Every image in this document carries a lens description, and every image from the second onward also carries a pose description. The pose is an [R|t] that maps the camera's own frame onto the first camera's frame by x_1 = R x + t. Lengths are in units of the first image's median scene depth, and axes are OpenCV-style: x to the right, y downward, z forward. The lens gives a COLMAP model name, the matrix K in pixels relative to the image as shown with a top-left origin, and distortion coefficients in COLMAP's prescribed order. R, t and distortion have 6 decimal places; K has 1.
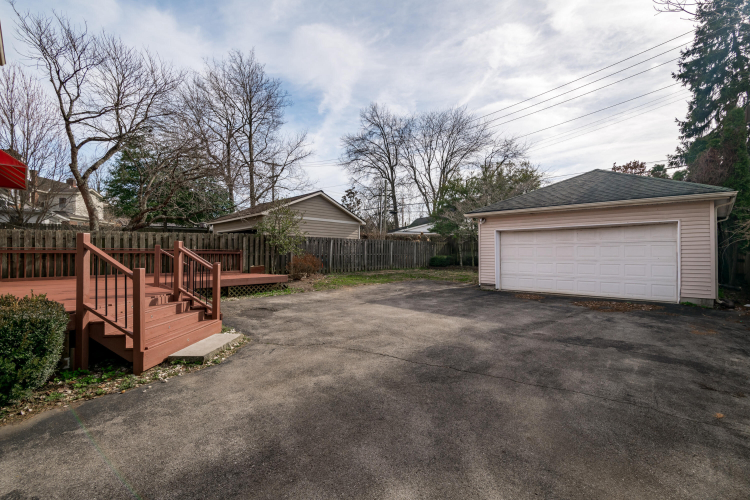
lens RADIAL K [[341.4, 0, 361.1], [0, 341.4, 252.4], [0, 0, 1]] dist [0.009564, -0.001892]
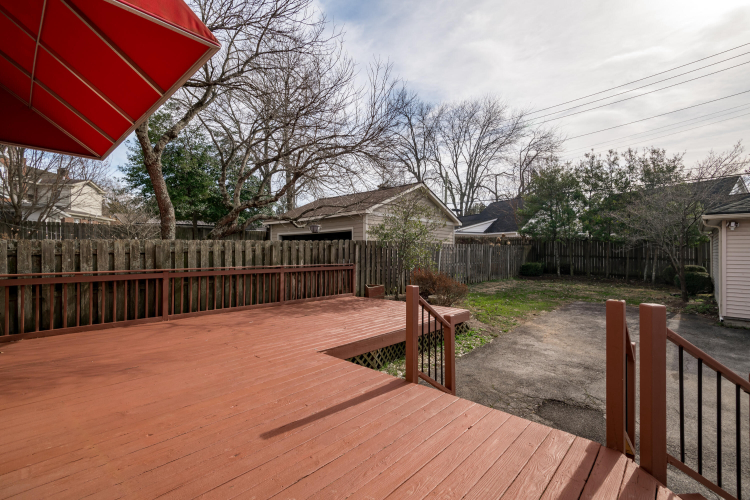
lens RADIAL K [[341.4, 0, 358.7], [0, 341.4, 248.5], [0, 0, 1]] dist [0.009564, -0.001892]
pose [[0.999521, 0.004097, 0.030665, -0.351154], [-0.004067, 0.999991, -0.001059, -0.036000], [-0.030670, 0.000934, 0.999529, 0.293058]]
